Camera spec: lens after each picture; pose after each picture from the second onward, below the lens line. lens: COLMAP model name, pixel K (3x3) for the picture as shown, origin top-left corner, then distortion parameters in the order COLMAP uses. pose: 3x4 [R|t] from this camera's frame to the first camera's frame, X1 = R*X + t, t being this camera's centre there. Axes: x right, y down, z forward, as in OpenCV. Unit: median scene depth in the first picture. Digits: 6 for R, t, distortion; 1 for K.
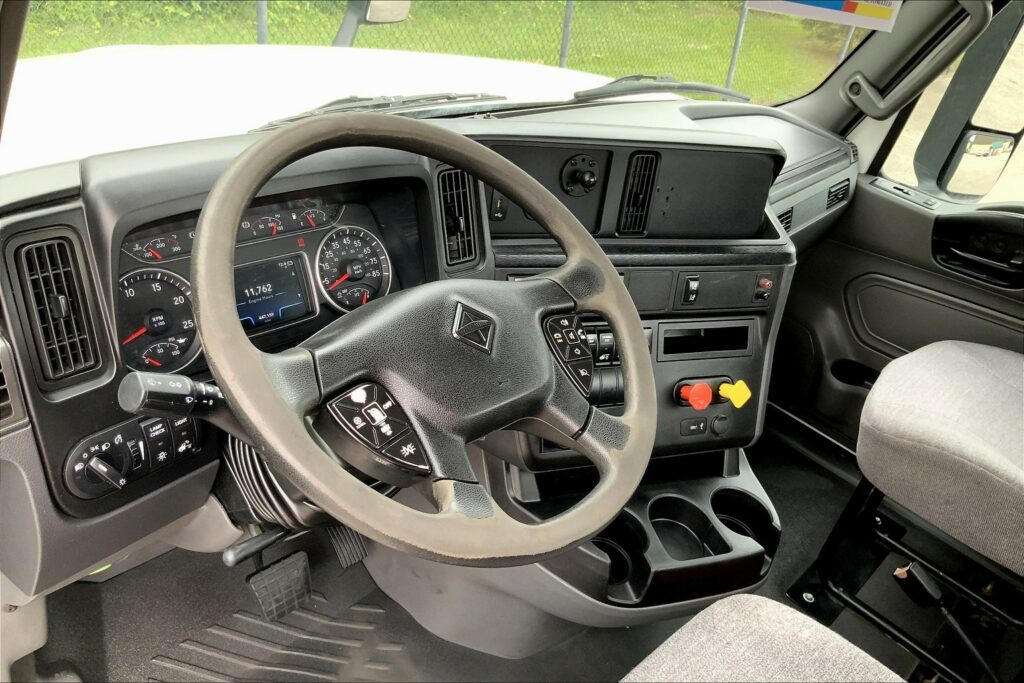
lens RADIAL K [[872.8, 0, 515.0], [0, 872.8, 337.9], [0, 0, 1]] dist [0.121055, -0.302867]
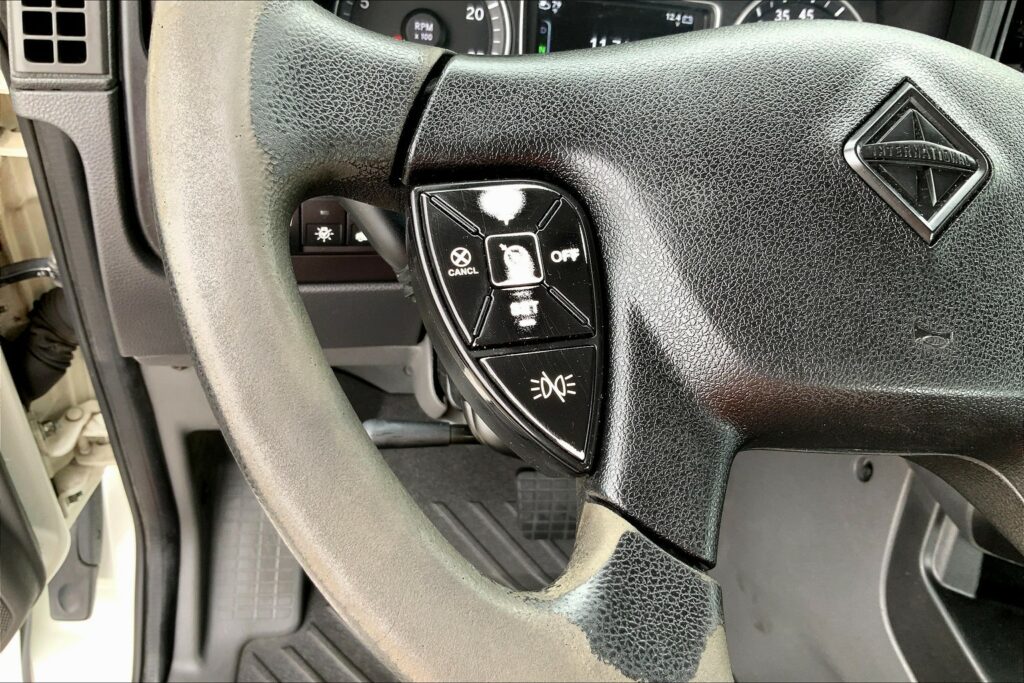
lens RADIAL K [[856.7, 0, 518.2], [0, 856.7, 338.7], [0, 0, 1]] dist [0.046454, -0.095029]
pose [[0.763461, 0.394372, -0.511466, 0.026832], [-0.340420, 0.918705, 0.200237, 0.030268], [0.548854, 0.021239, 0.835648, 0.477827]]
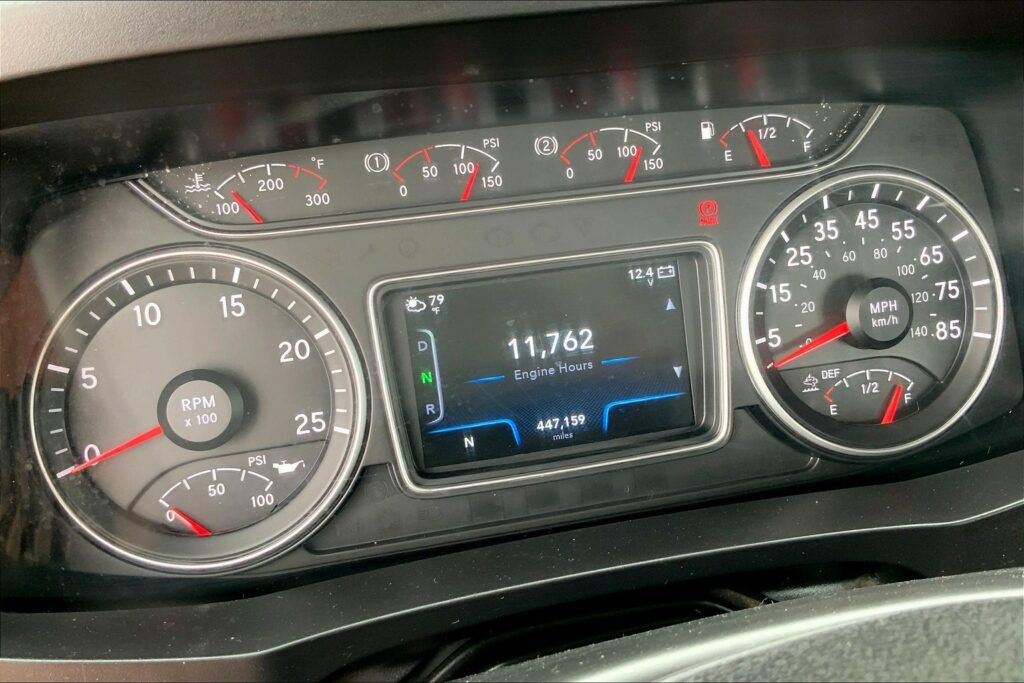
lens RADIAL K [[872.8, 0, 515.0], [0, 872.8, 337.9], [0, 0, 1]] dist [0.121055, -0.302867]
pose [[0.797292, 0.179071, -0.576419, -0.106428], [-0.150277, 0.983798, 0.097767, -0.084351], [0.584587, 0.008673, 0.811285, 0.698413]]
